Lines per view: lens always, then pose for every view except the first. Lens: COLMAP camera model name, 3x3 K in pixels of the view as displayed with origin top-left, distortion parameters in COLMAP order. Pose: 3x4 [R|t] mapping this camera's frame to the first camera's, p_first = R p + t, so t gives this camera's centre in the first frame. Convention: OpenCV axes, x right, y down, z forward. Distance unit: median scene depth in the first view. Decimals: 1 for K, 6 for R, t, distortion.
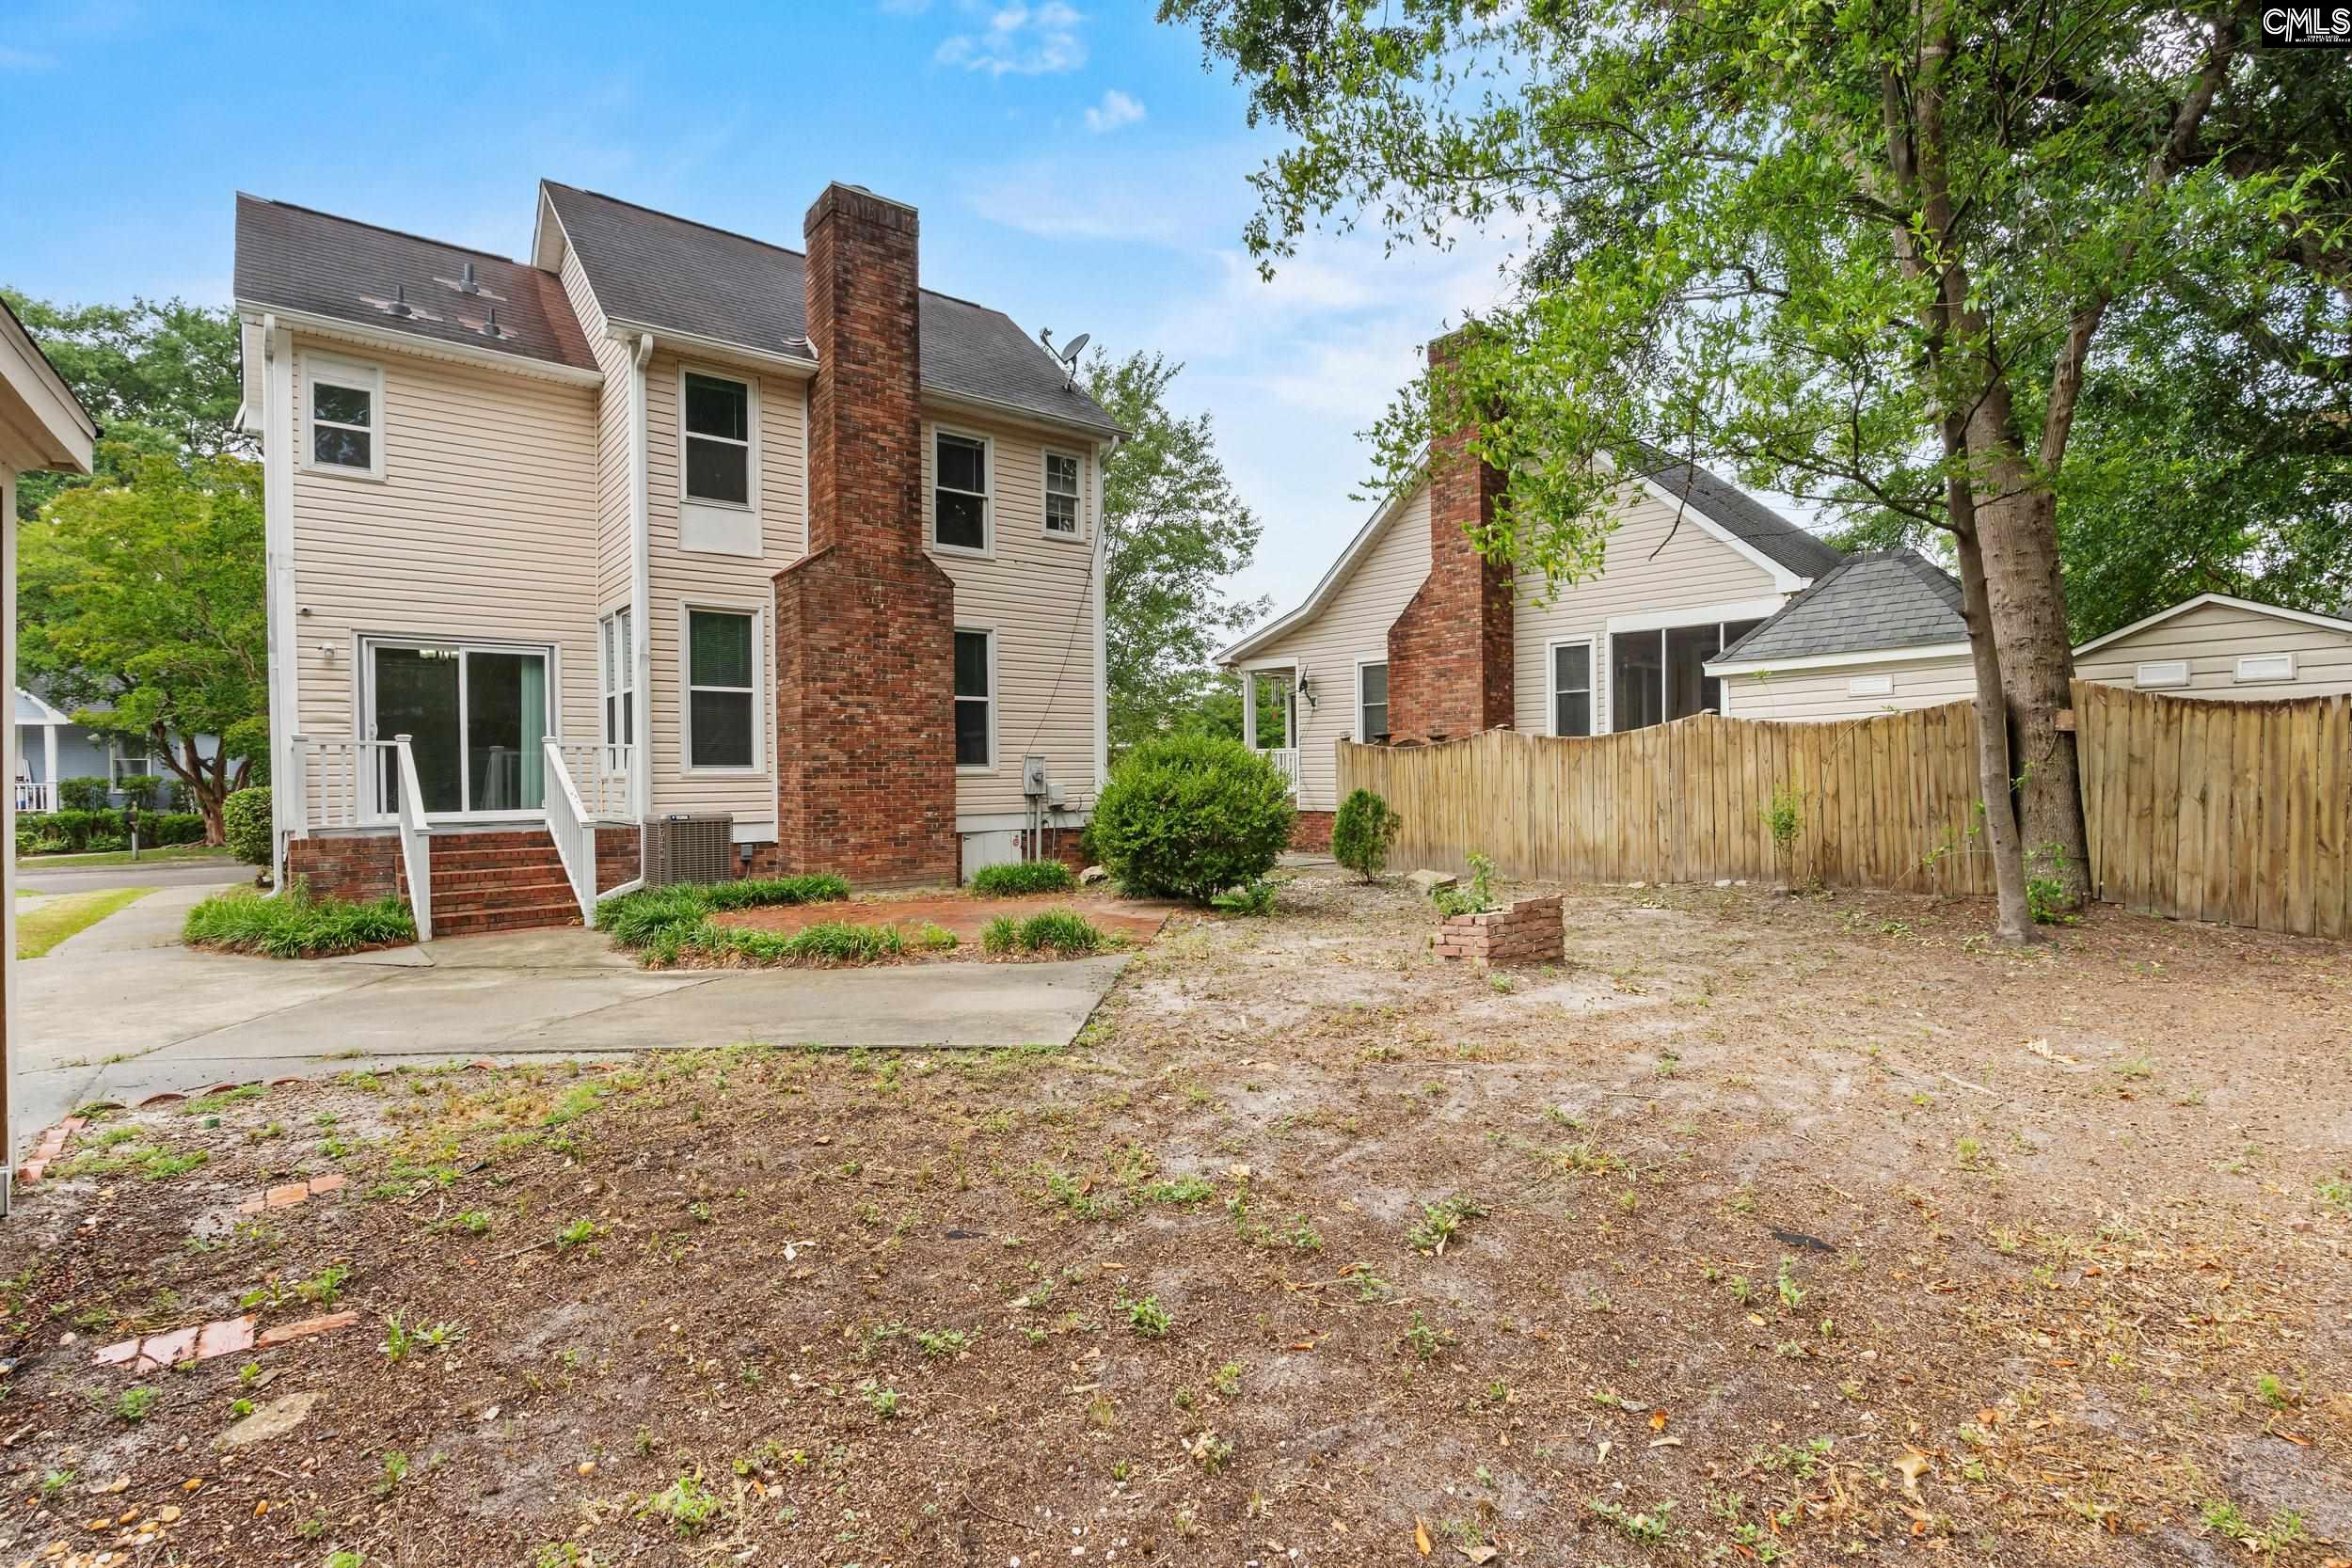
lens RADIAL K [[1088.6, 0, 1174.5], [0, 1088.6, 766.5], [0, 0, 1]] dist [0.000015, -0.000036]
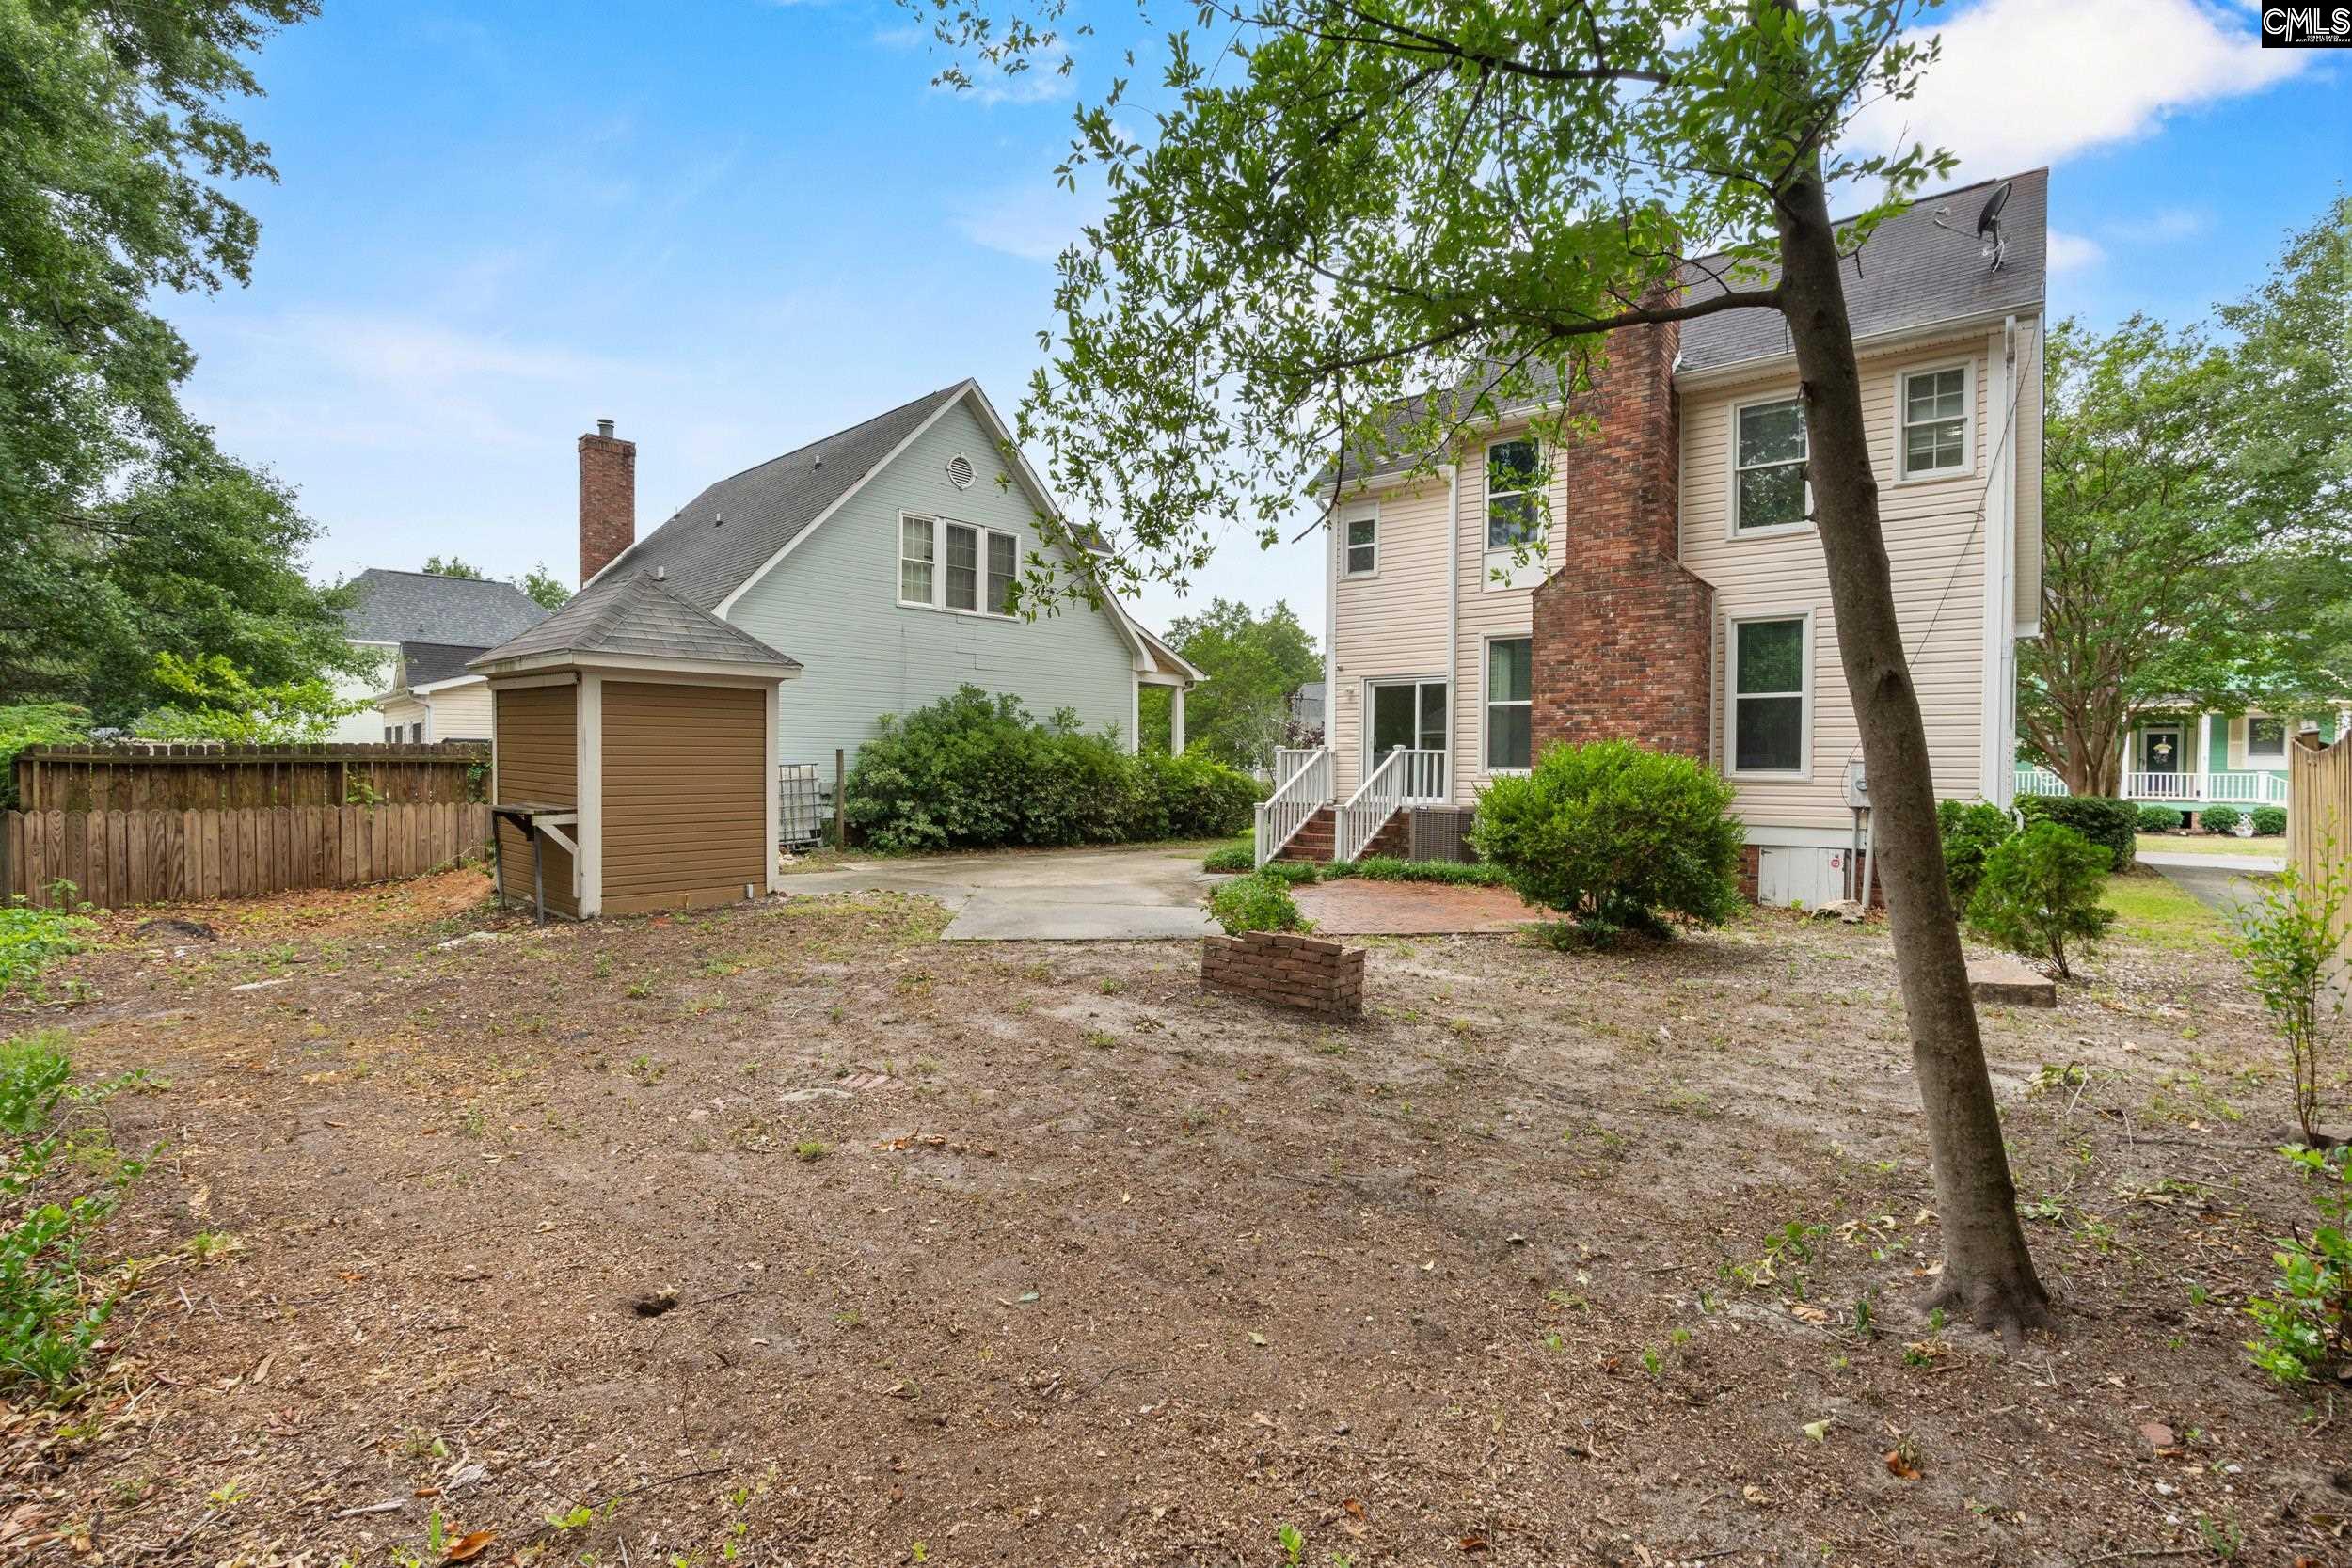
lens RADIAL K [[1088.6, 0, 1174.5], [0, 1088.6, 766.5], [0, 0, 1]] dist [0.000015, -0.000036]
pose [[0.210730, 0.015200, -0.977426, 0.662968], [-0.006022, 0.999880, 0.014251, -0.016264], [0.977526, 0.002883, 0.210796, 0.383823]]
